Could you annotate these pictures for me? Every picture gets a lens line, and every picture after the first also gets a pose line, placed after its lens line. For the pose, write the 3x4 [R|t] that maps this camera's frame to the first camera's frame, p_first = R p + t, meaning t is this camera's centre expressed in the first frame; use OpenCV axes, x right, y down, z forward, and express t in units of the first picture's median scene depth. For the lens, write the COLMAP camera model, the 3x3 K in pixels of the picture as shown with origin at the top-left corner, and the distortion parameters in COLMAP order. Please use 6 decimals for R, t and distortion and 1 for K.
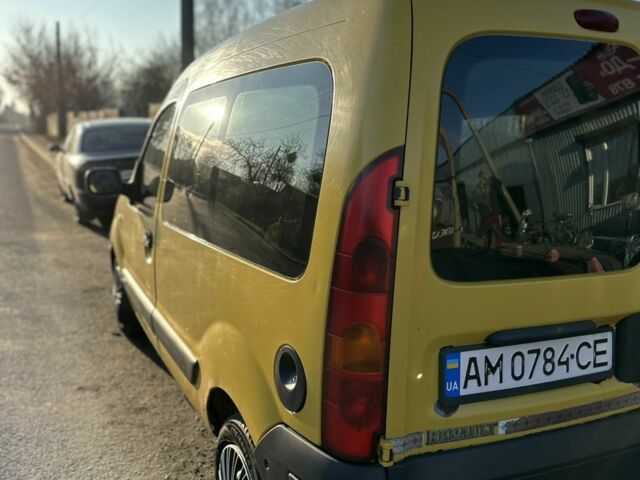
lens RADIAL K [[600.0, 0, 321.6], [0, 600.0, 243.3], [0, 0, 1]] dist [0.163959, -0.344269]
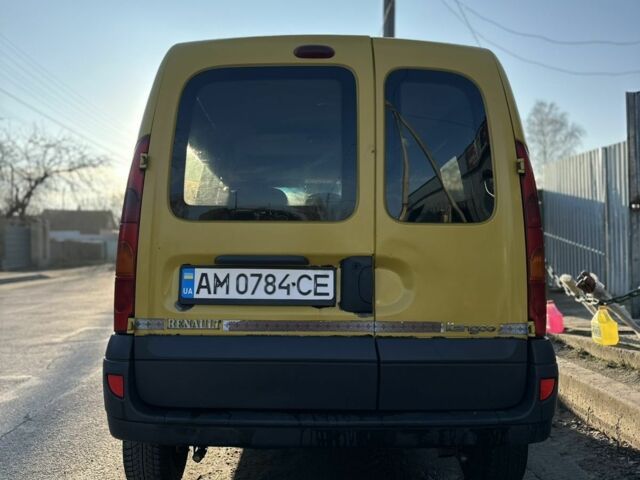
lens RADIAL K [[600.0, 0, 321.6], [0, 600.0, 243.3], [0, 0, 1]] dist [0.163959, -0.344269]
pose [[0.907763, -0.025339, -0.418717, 1.057012], [-0.058589, 0.980731, -0.186368, 0.350360], [0.415372, 0.193710, 0.888787, -0.194662]]
